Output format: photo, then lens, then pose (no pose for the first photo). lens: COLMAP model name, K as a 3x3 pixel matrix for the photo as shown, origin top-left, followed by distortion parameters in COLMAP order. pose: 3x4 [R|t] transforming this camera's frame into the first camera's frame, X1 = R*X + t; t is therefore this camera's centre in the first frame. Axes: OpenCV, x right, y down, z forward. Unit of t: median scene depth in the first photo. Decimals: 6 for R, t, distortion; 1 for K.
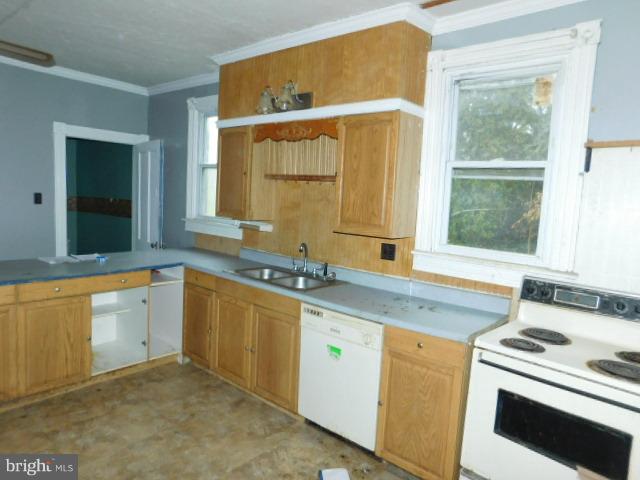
lens RADIAL K [[421.7, 0, 320.0], [0, 421.7, 240.0], [0, 0, 1]] dist [-0.068531, 0.057081]
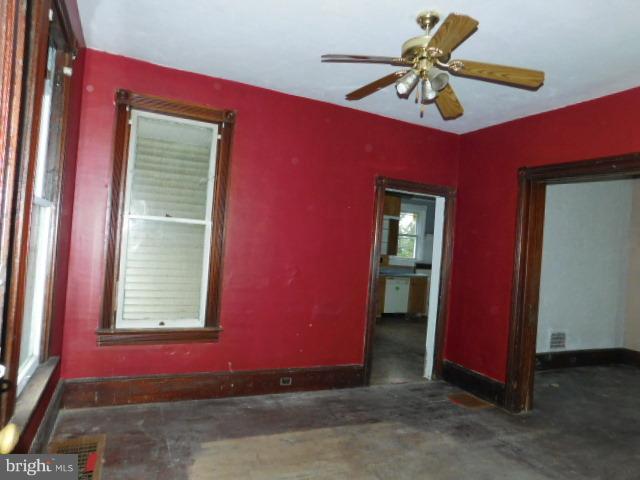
lens RADIAL K [[421.7, 0, 320.0], [0, 421.7, 240.0], [0, 0, 1]] dist [-0.068531, 0.057081]
pose [[0.426420, -0.007940, 0.904491, -3.031138], [0.043570, 0.998981, -0.011771, -0.111108], [-0.903476, 0.044428, 0.426331, 0.067284]]
